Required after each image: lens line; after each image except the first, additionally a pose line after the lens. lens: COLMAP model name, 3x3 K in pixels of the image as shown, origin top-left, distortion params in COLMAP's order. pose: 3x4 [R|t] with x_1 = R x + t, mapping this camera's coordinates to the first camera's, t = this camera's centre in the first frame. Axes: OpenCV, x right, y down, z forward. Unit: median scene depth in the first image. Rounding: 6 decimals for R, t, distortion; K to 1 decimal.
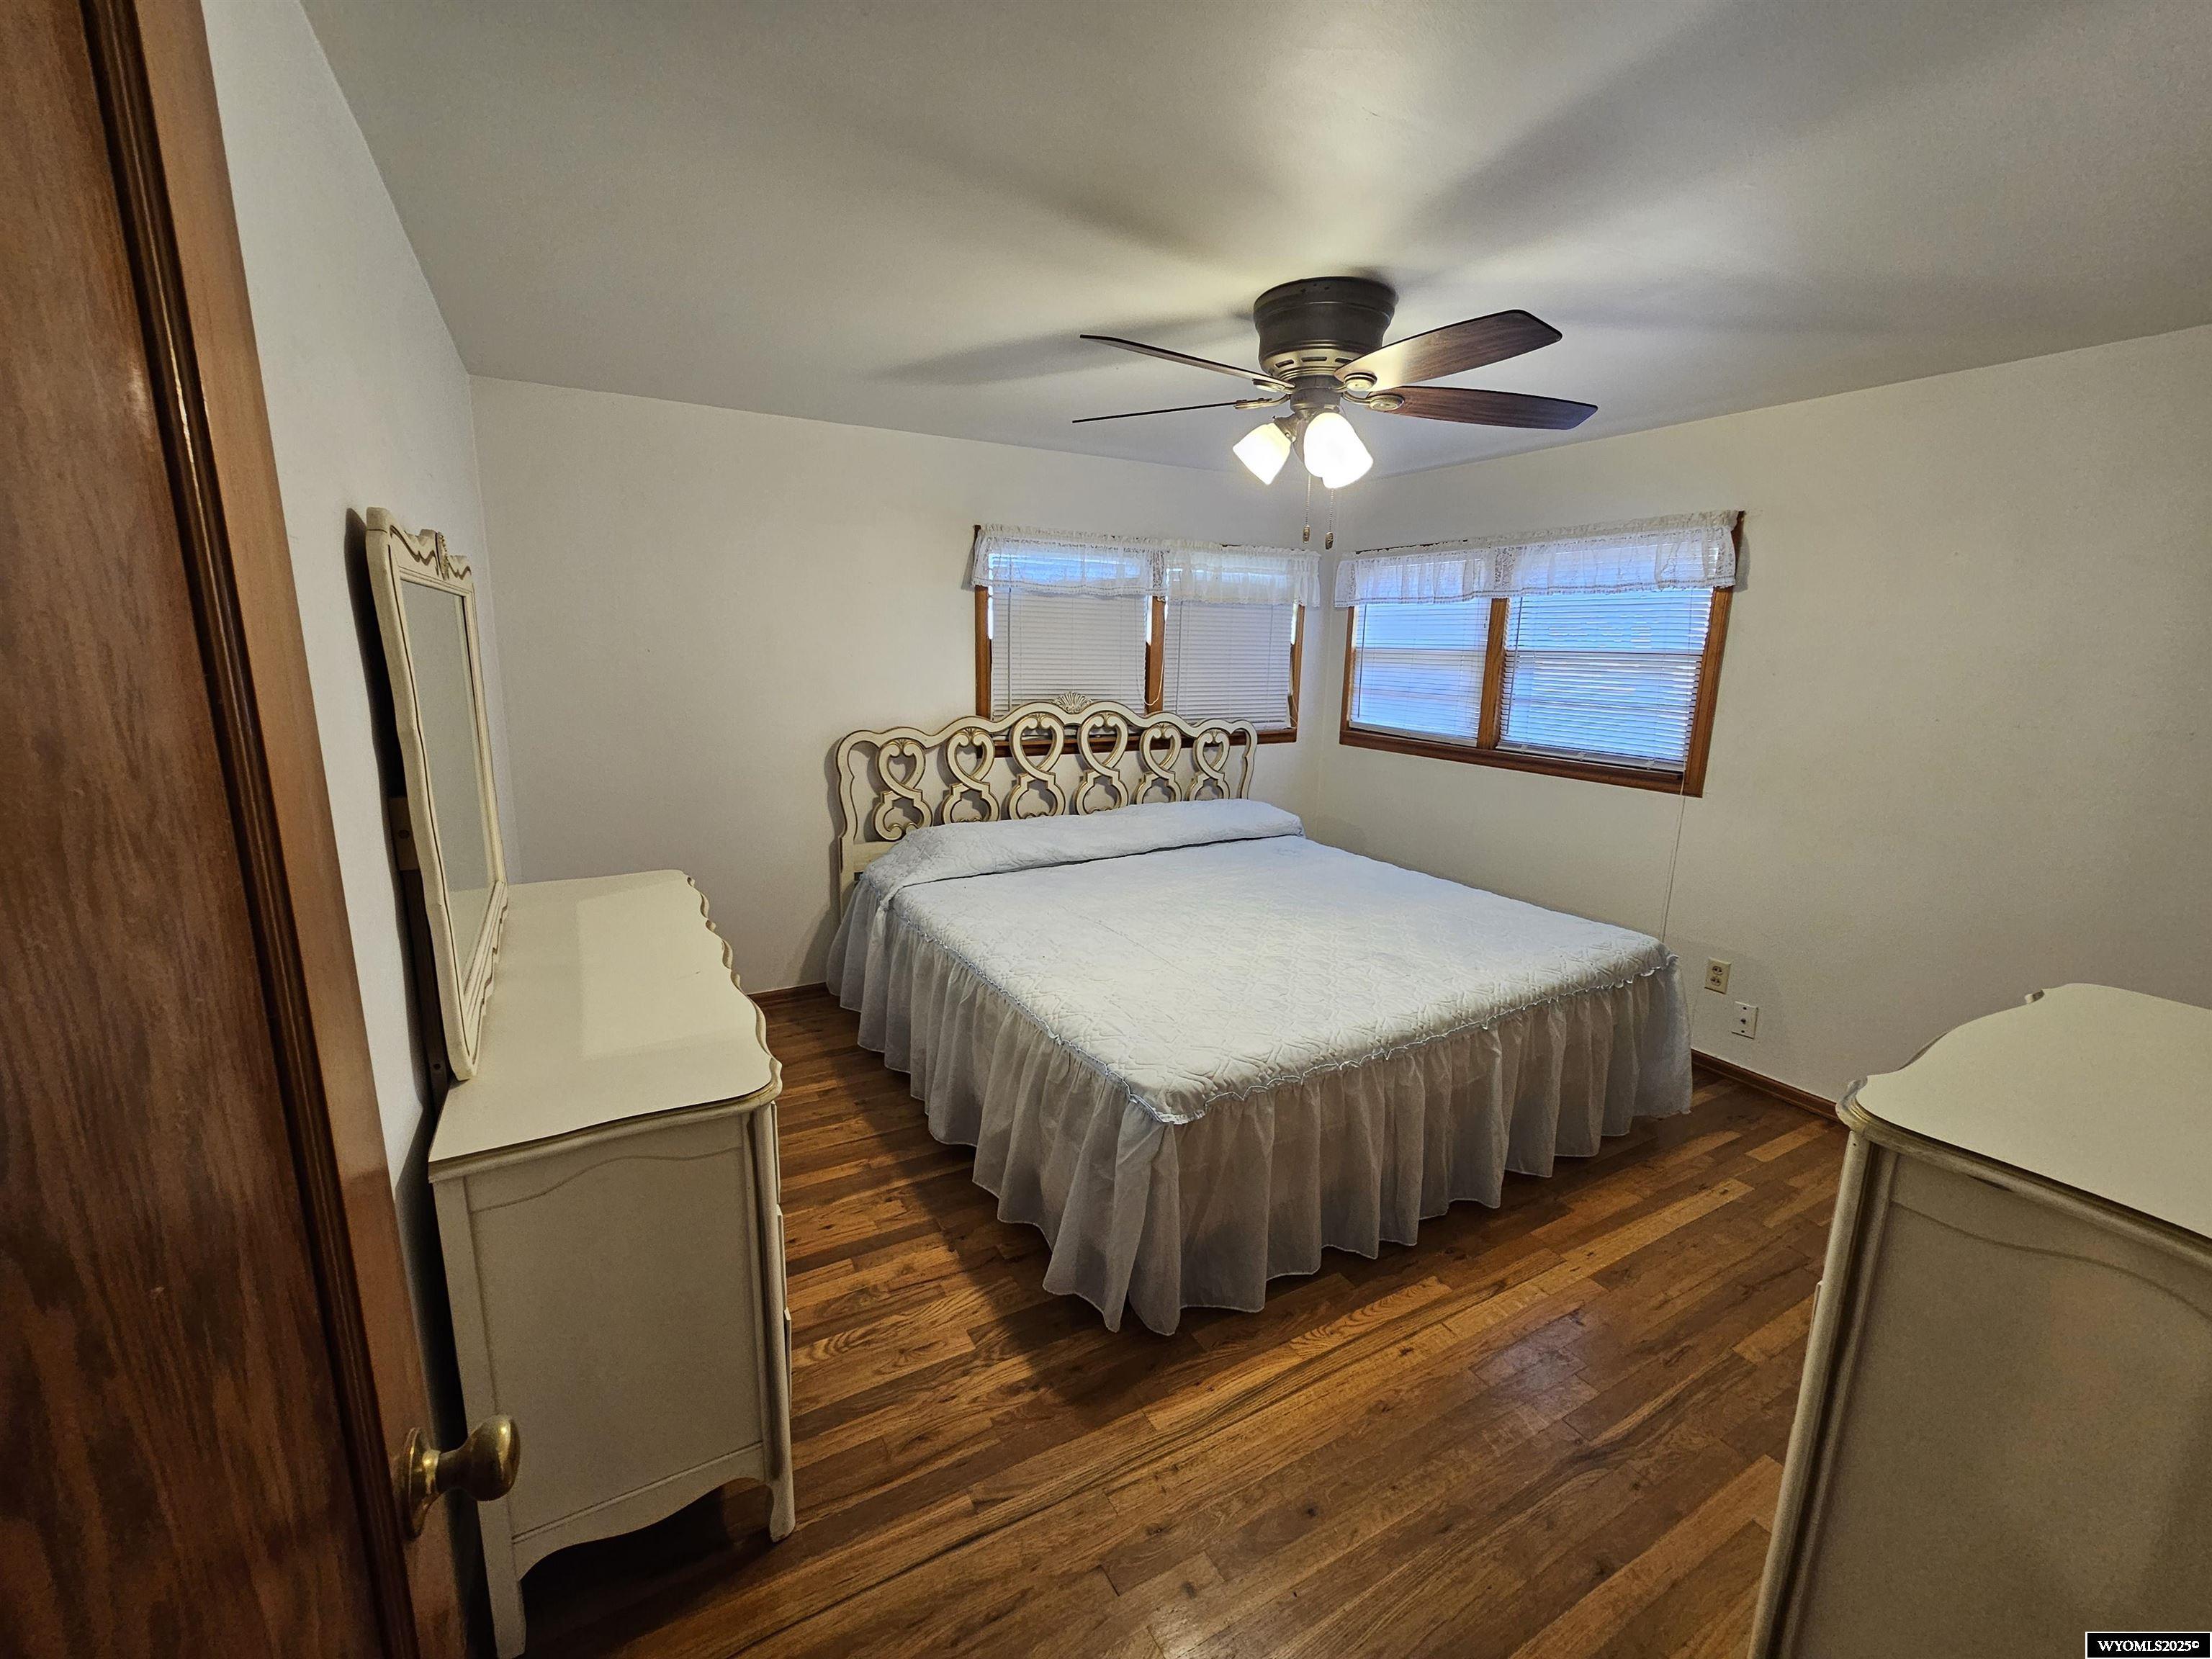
lens RADIAL K [[897.4, 0, 1103.2], [0, 897.4, 830.4], [0, 0, 1]] dist [-0.002042, 0.001839]
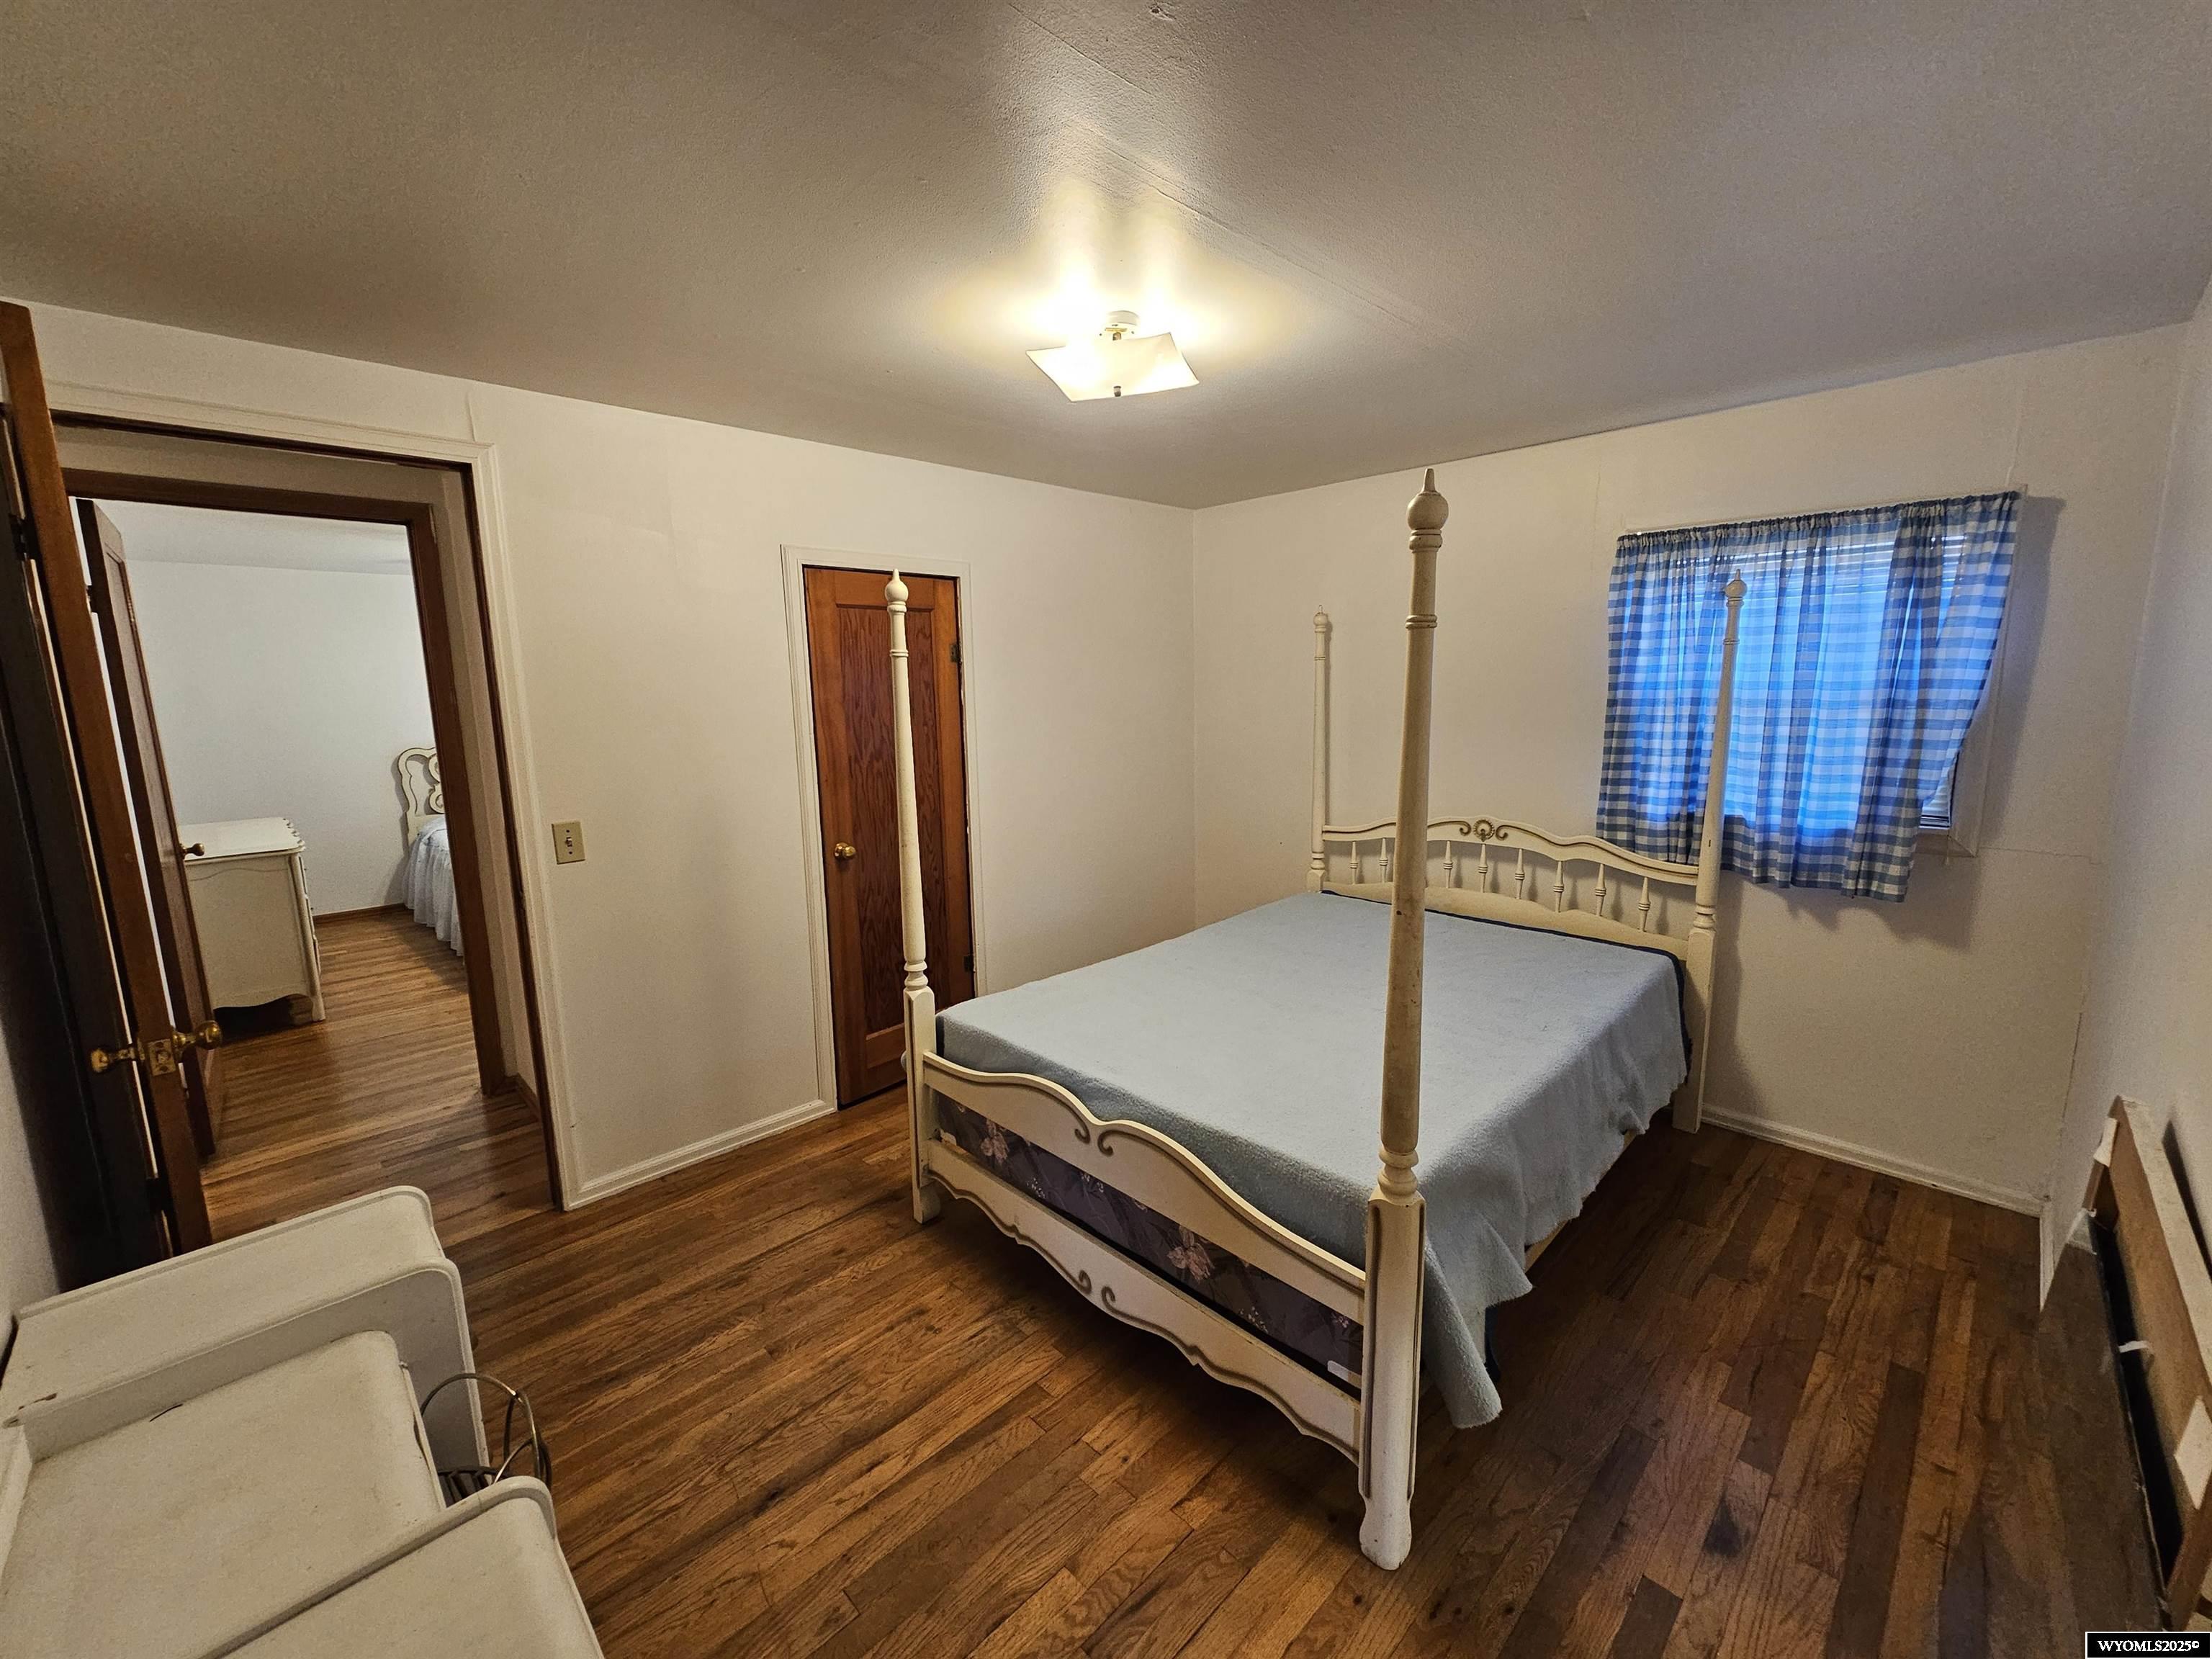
lens RADIAL K [[897.4, 0, 1104.8], [0, 897.4, 828.2], [0, 0, 1]] dist [-0.002042, 0.001839]
pose [[0.965646, -0.078828, 0.247615, 0.635158], [0.086794, 0.995996, -0.021403, 0.213948], [-0.244937, 0.042159, 0.968622, -1.089832]]
